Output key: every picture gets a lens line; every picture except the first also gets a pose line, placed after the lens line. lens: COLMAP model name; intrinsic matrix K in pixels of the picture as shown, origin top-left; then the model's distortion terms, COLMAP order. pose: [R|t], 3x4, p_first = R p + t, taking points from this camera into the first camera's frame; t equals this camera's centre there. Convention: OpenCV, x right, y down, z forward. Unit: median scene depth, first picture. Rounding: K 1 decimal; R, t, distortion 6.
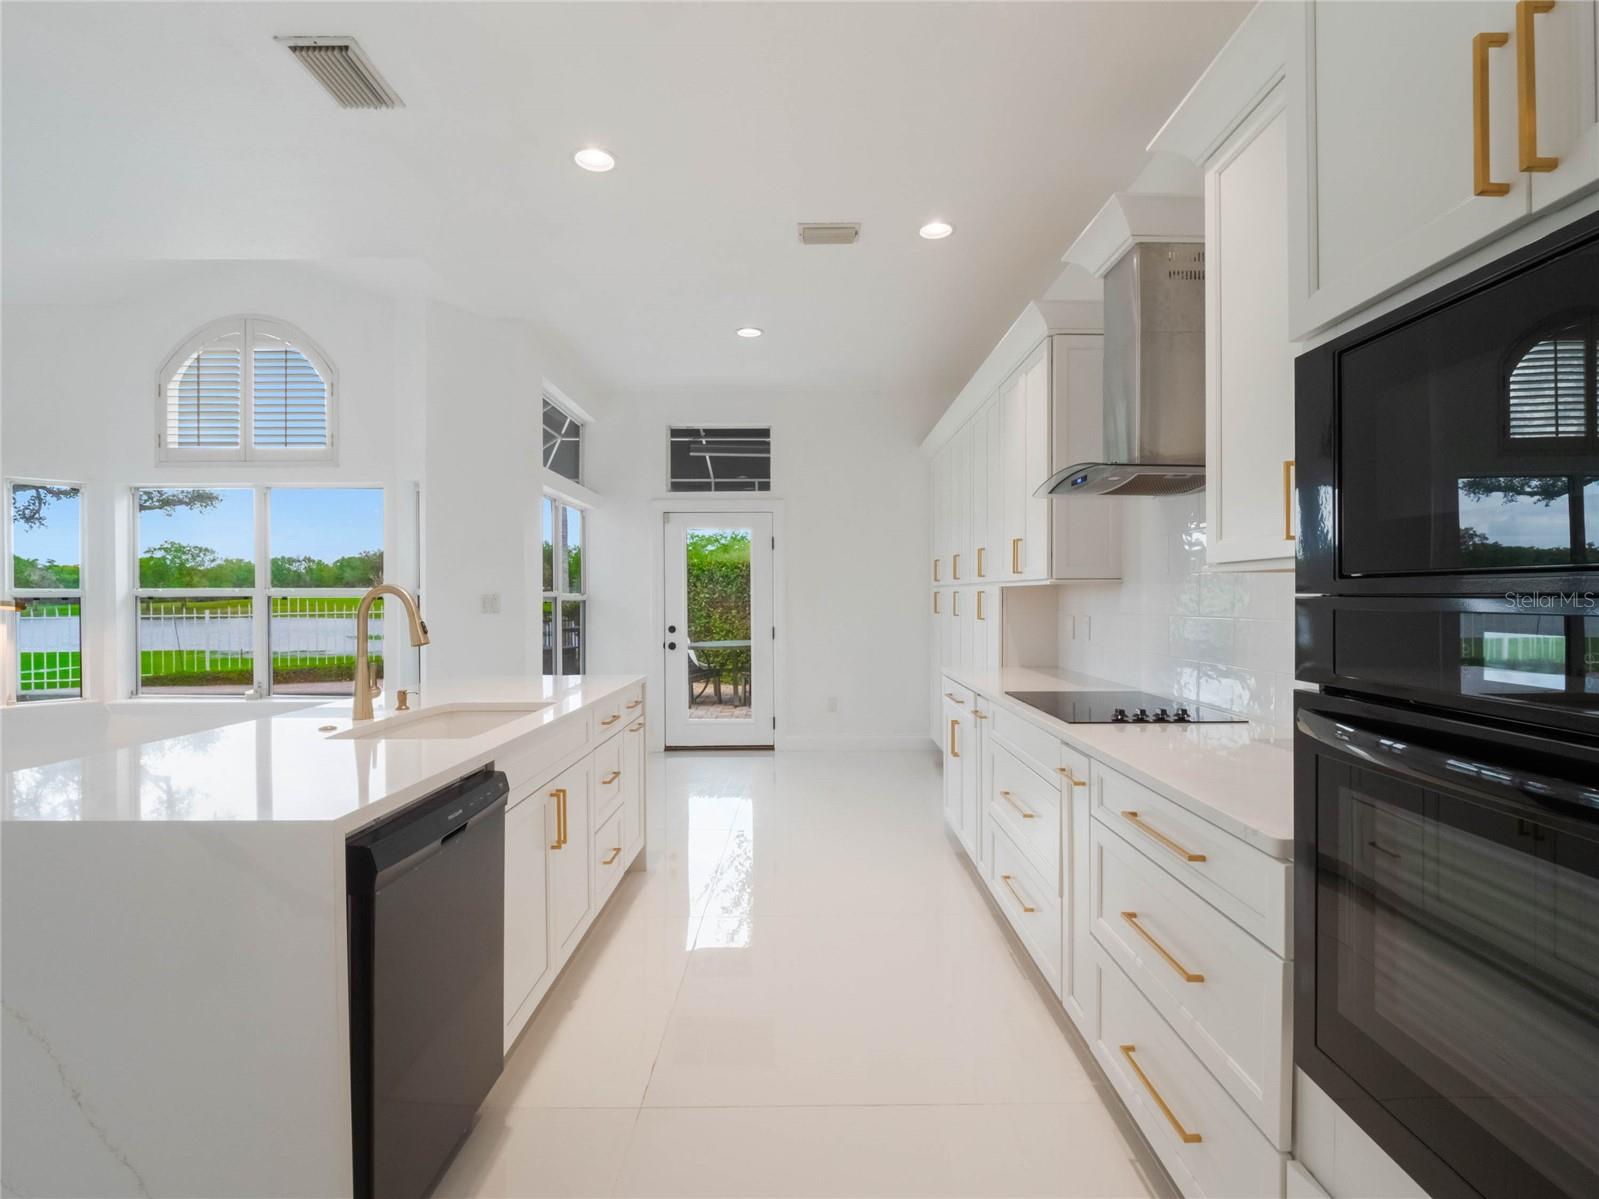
lens RADIAL K [[793.1, 0, 817.7], [0, 793.1, 600.5], [0, 0, 1]] dist [-0.013899, -0.000687]
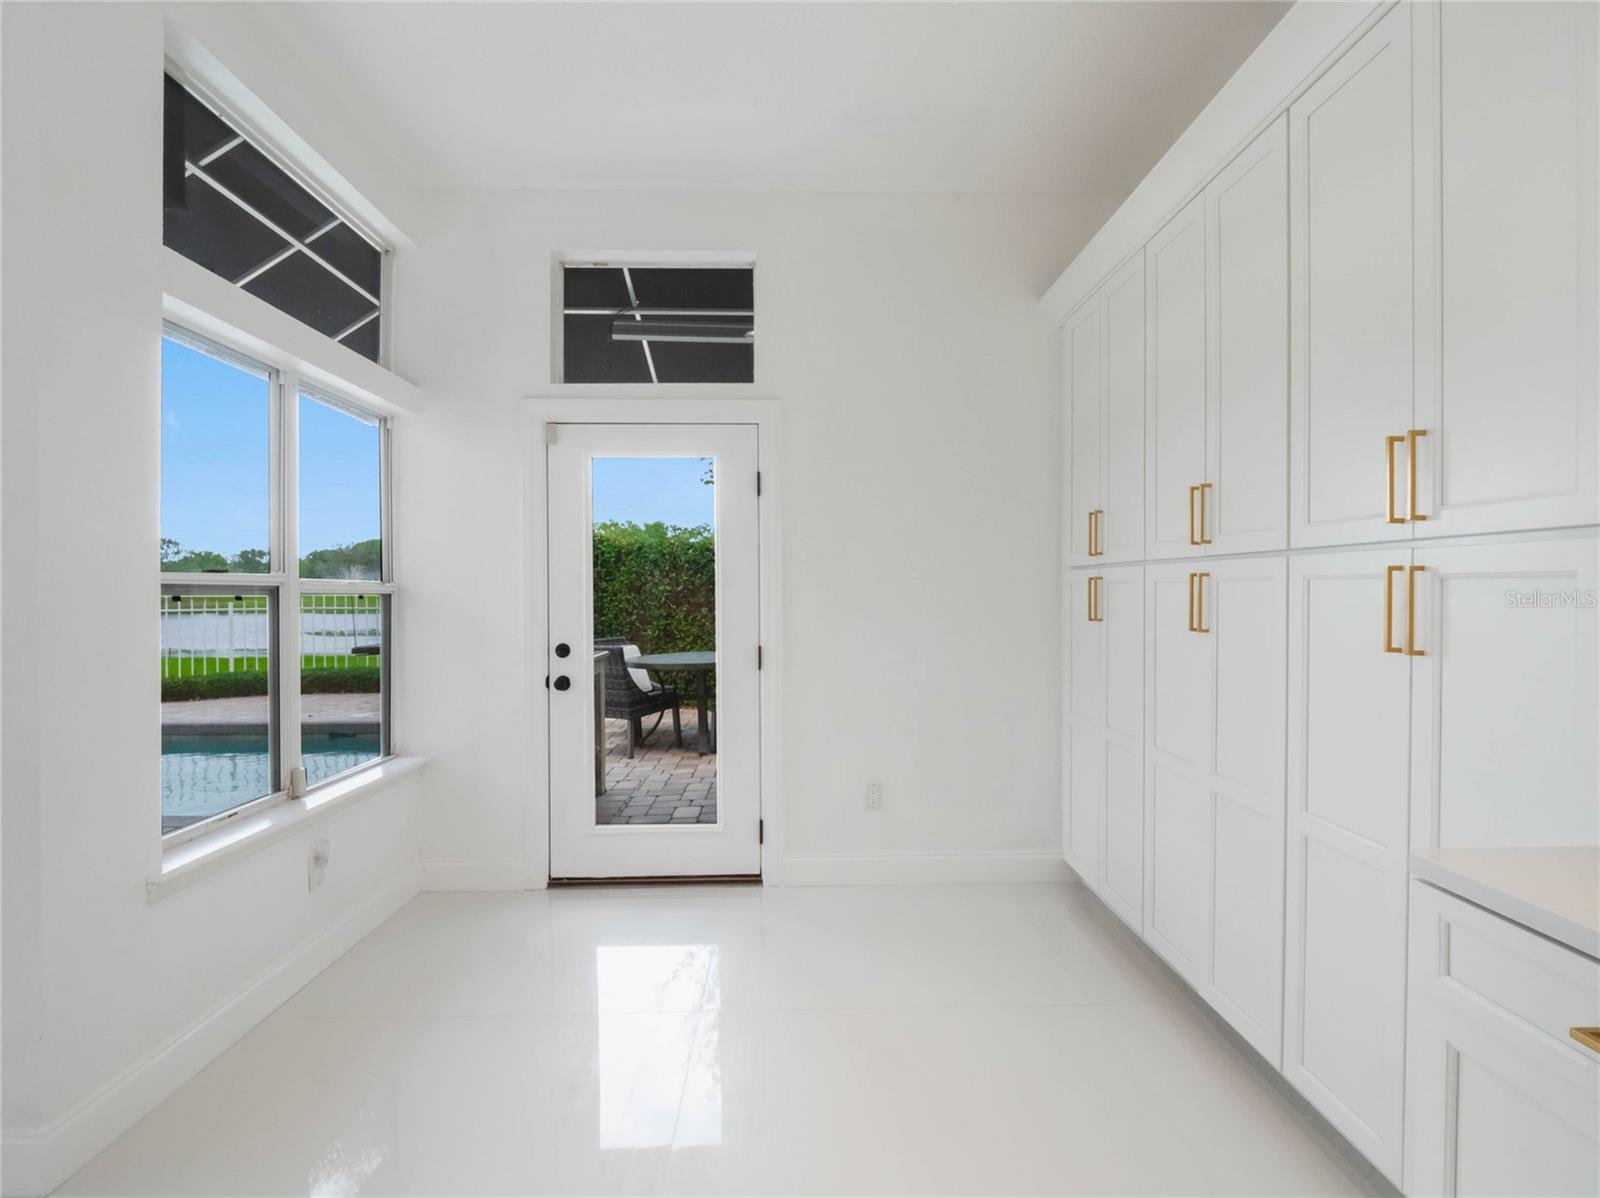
lens RADIAL K [[793.6, 0, 803.7], [0, 793.6, 606.5], [0, 0, 1]] dist [-0.013899, -0.000687]
pose [[0.999996, 0.001004, 0.002737, -0.028328], [-0.001044, 0.999893, 0.014600, 0.000336], [-0.002722, -0.014603, 0.999890, 0.476257]]
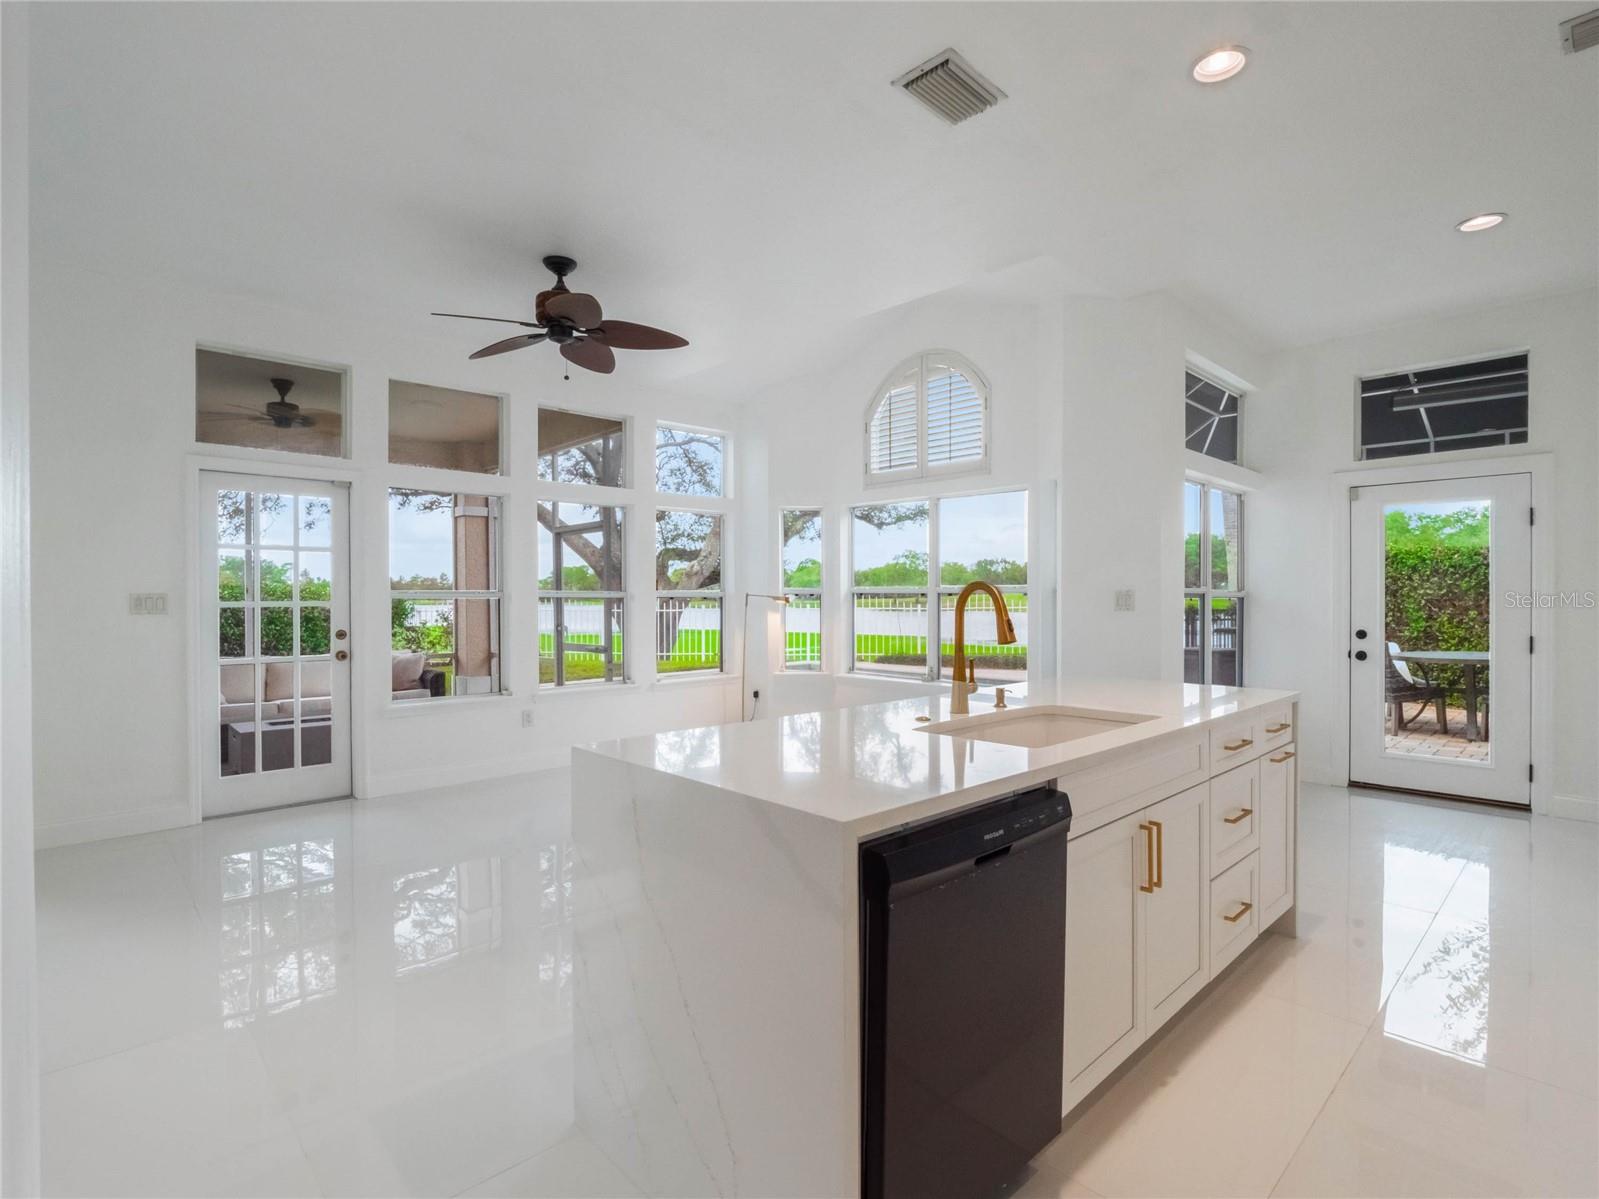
lens RADIAL K [[793.1, 0, 806.1], [0, 793.1, 602.3], [0, 0, 1]] dist [-0.013899, -0.000687]
pose [[0.681984, 0.007305, -0.731331, 0.012736], [-0.002438, 0.999967, 0.007715, -0.000241], [0.731363, -0.003478, 0.681979, 0.056290]]
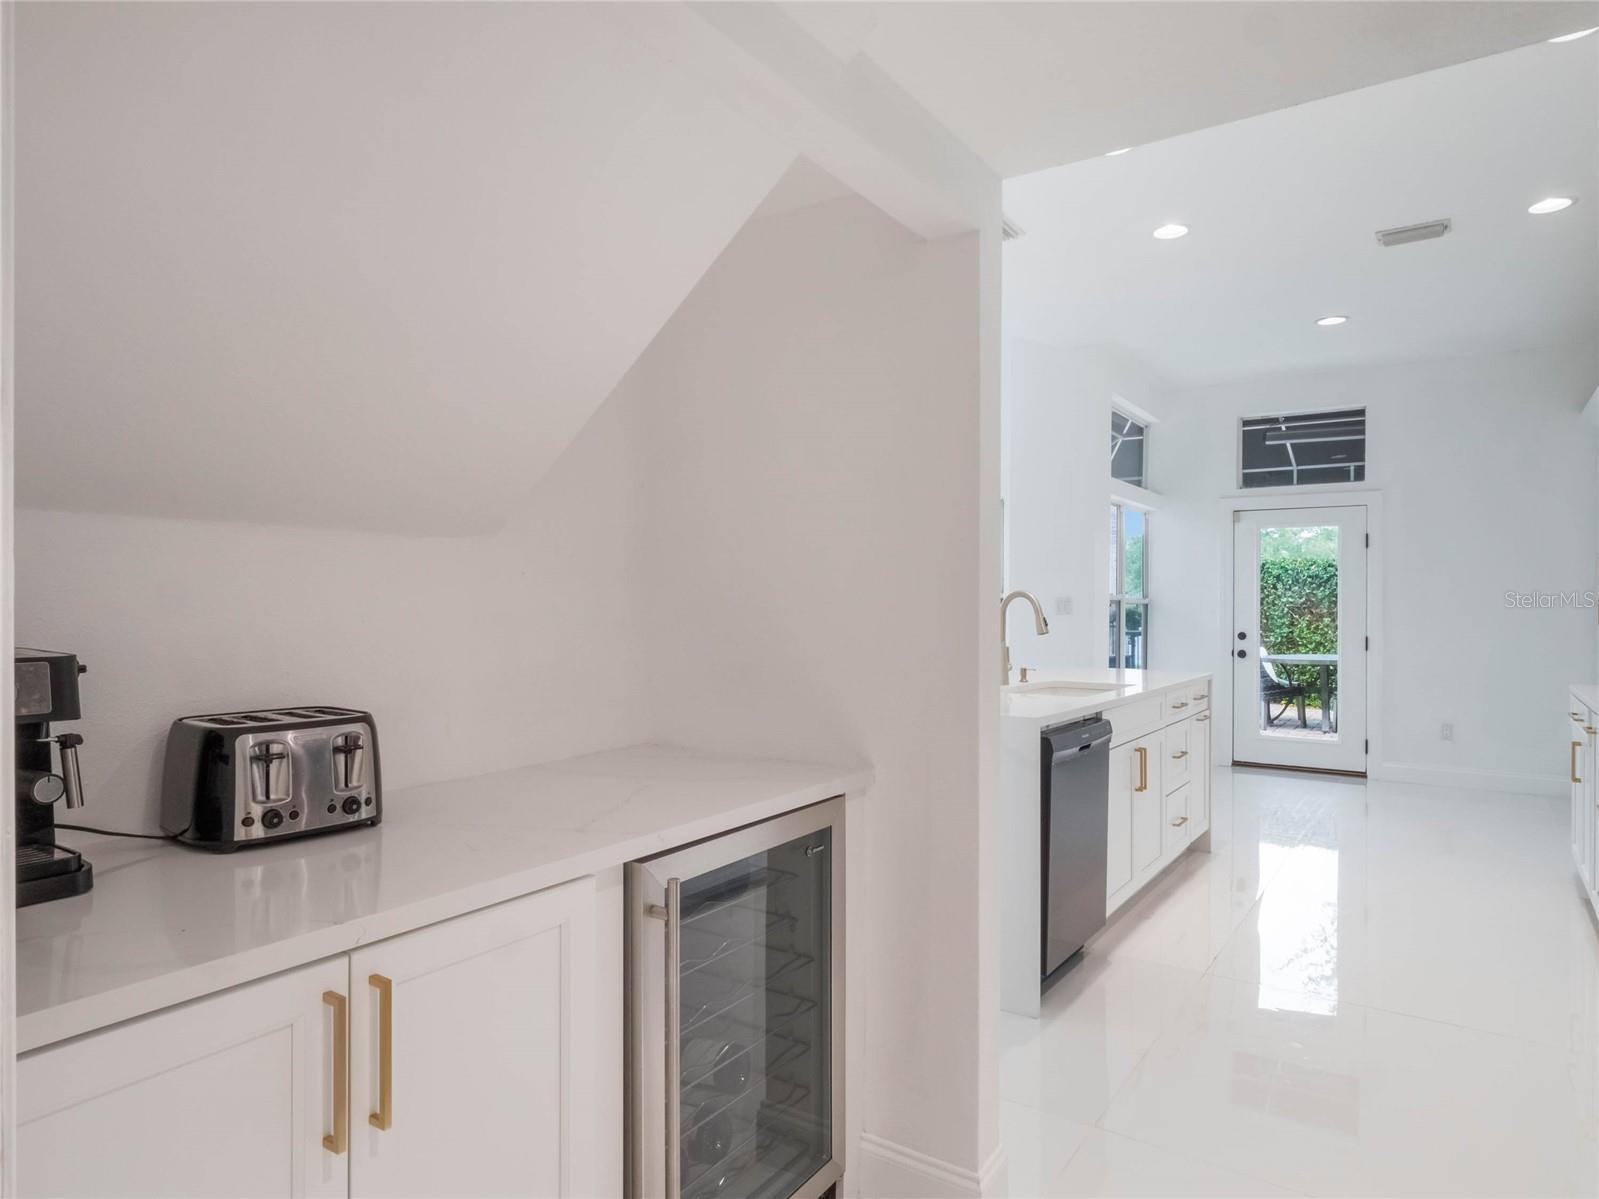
lens RADIAL K [[959.8, 0, 800.6], [0, 959.8, 598.1], [0, 0, 1]] dist [-0.004826, -0.003291]
pose [[0.814060, 0.007675, -0.580730, 0.047785], [-0.011183, 0.999934, -0.002460, 0.000491], [0.580673, 0.008496, 0.814092, -0.220644]]
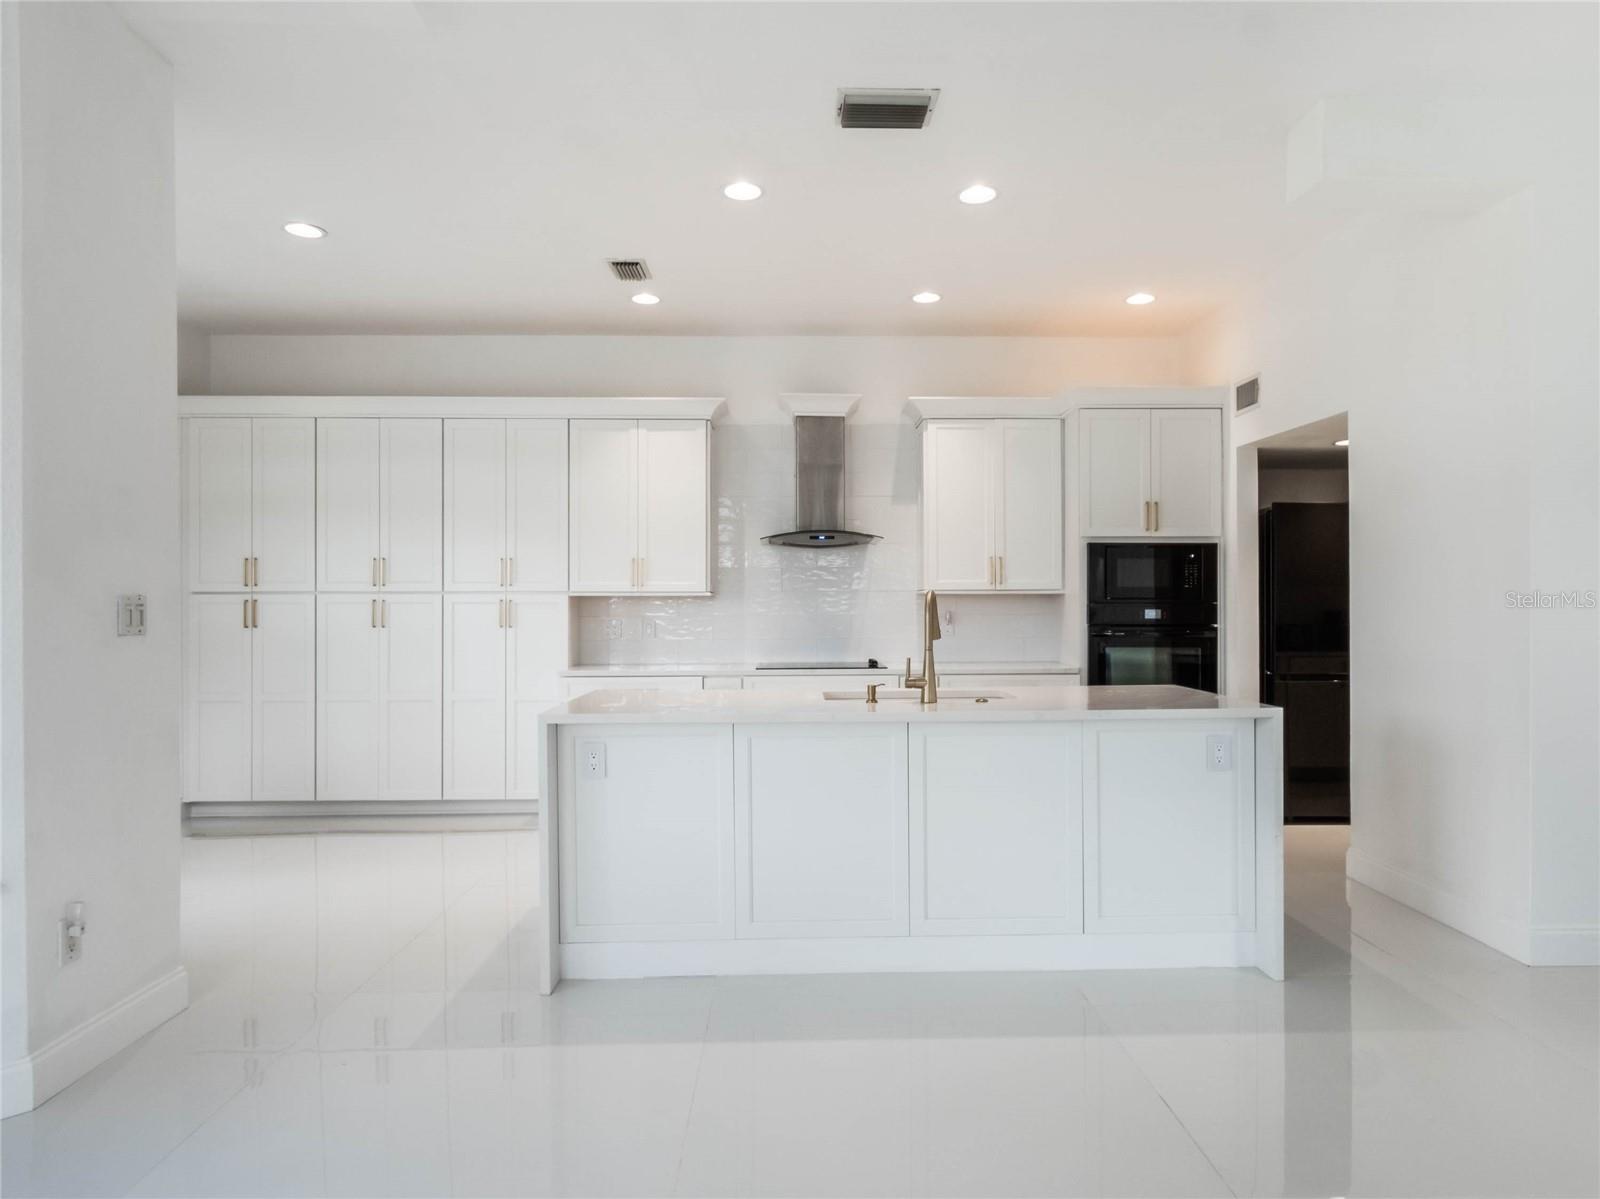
lens RADIAL K [[960.4, 0, 803.1], [0, 960.4, 593.3], [0, 0, 1]] dist [-0.004826, -0.003291]
pose [[-0.017779, 0.020472, 0.999632, -0.725454], [0.005939, 0.999775, -0.020370, 0.004193], [-0.999824, 0.005575, -0.017897, 0.440770]]
